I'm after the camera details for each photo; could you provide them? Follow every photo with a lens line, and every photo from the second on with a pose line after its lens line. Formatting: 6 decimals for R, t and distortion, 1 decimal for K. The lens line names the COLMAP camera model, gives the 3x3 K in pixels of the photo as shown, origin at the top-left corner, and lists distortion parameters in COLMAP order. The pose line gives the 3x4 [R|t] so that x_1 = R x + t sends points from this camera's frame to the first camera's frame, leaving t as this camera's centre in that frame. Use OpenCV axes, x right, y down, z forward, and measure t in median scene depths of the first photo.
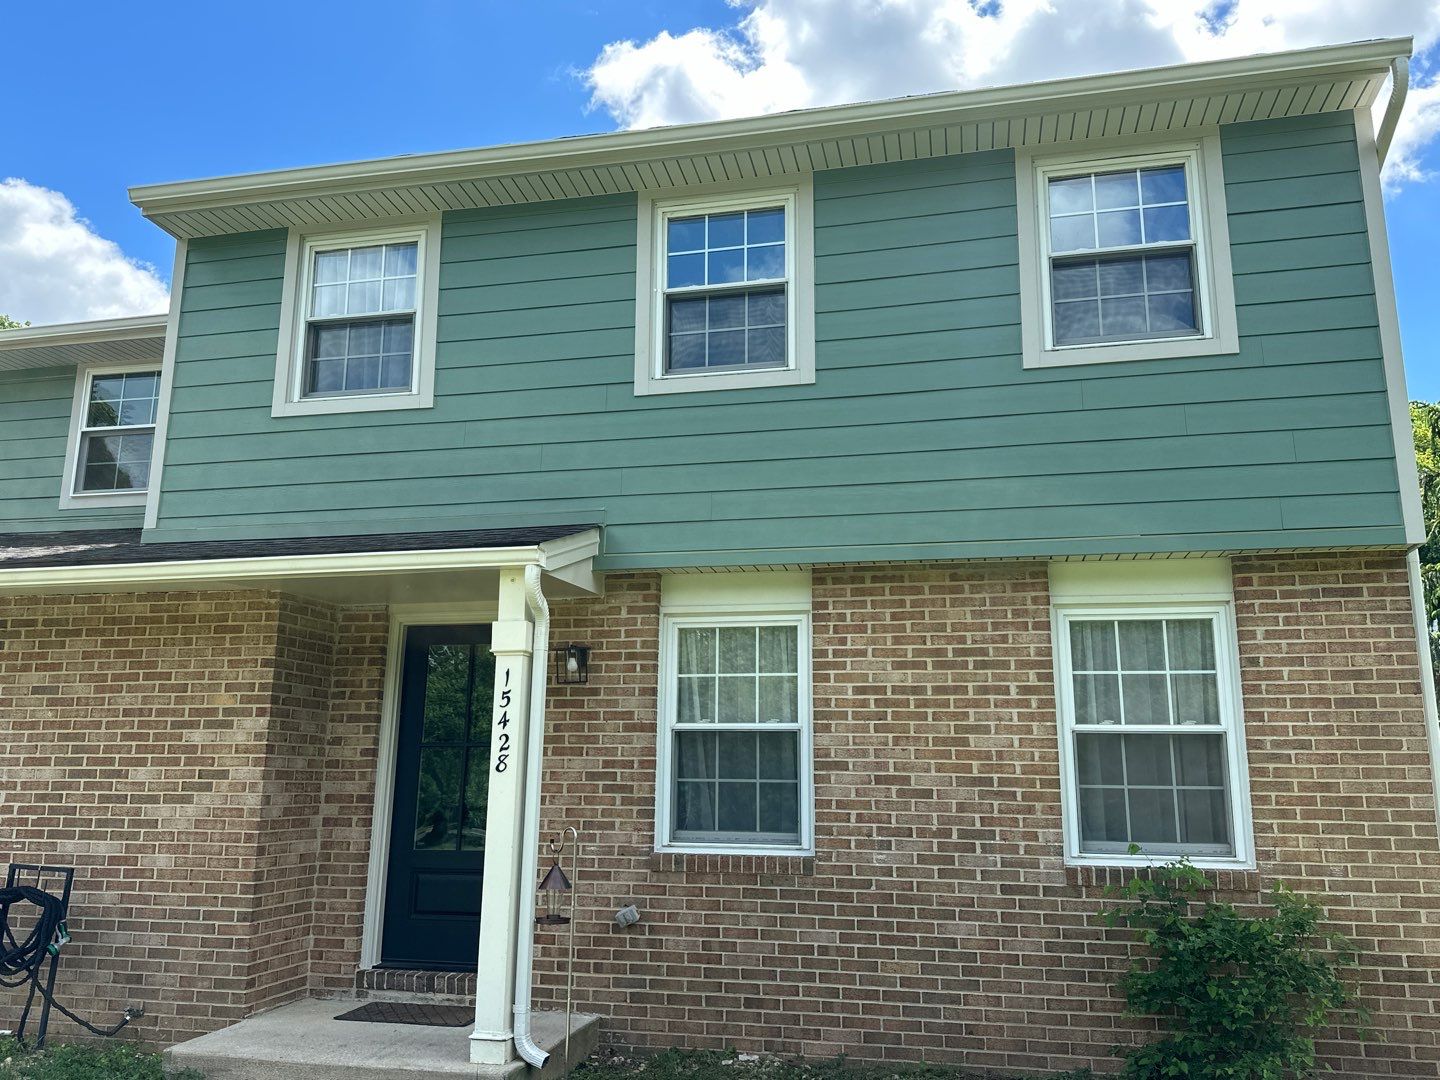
lens RADIAL K [[1130.7, 0, 734.4], [0, 1130.7, 534.6], [0, 0, 1]] dist [0.064265, -0.092593]
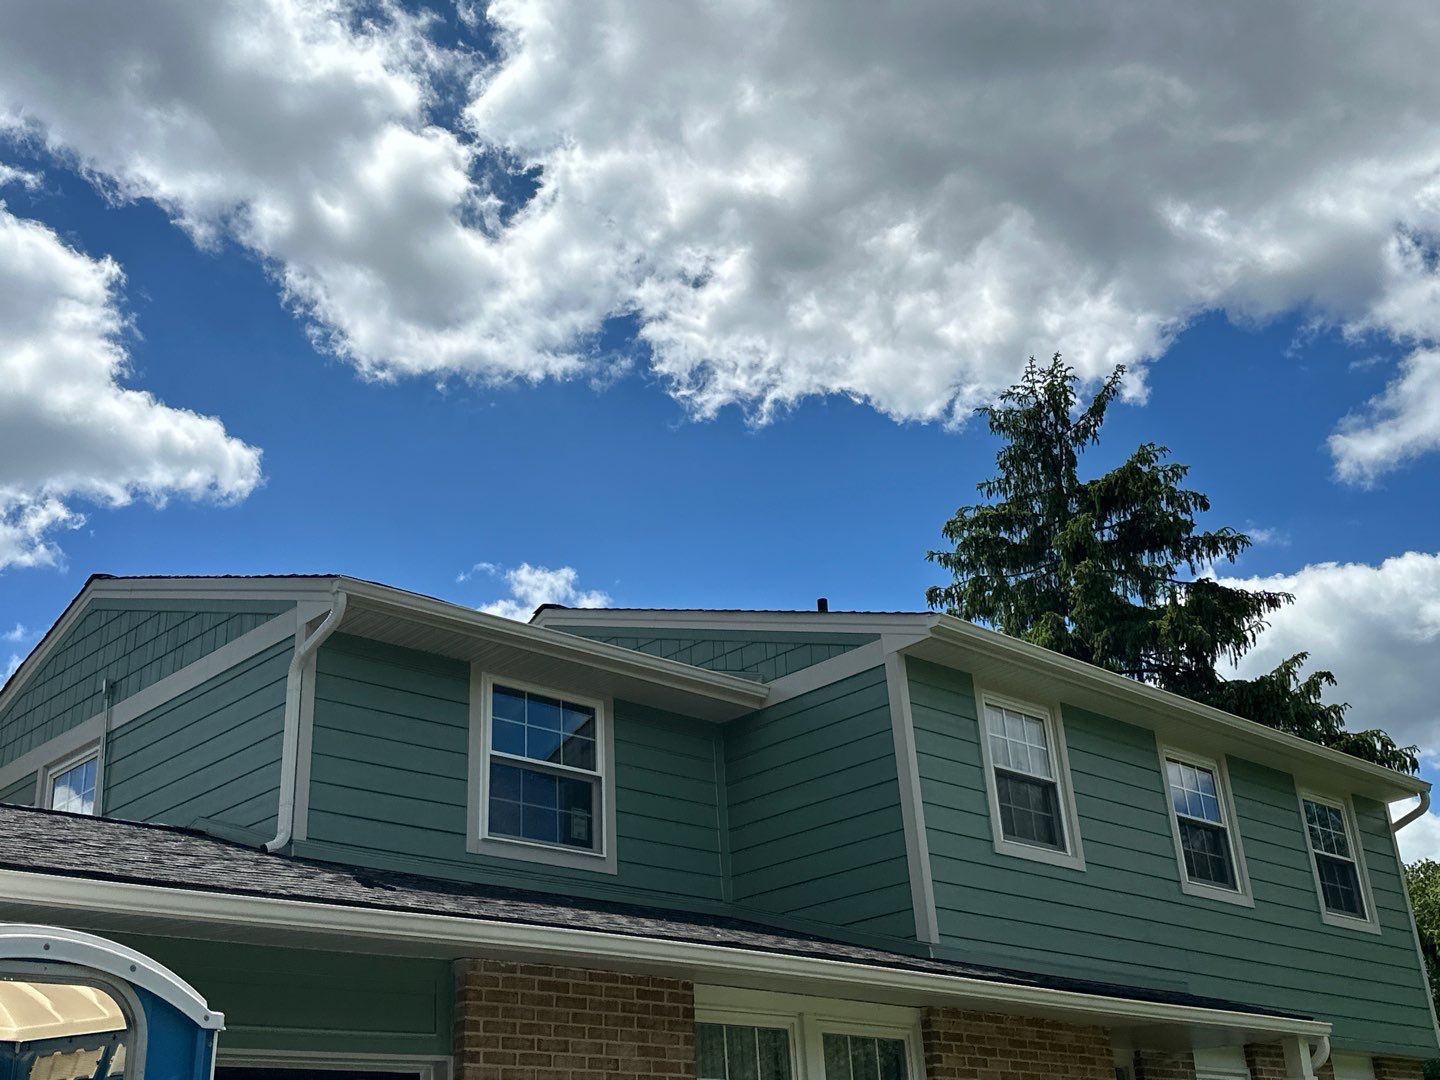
lens RADIAL K [[1672.4, 0, 719.4], [0, 1672.4, 527.0], [0, 0, 1]] dist [0.089927, 0.000000]
pose [[0.551082, 0.306398, 0.776163, -2.263603], [-0.120300, 0.949603, -0.289451, 0.118881], [-0.825734, 0.066139, 0.560168, 0.344221]]
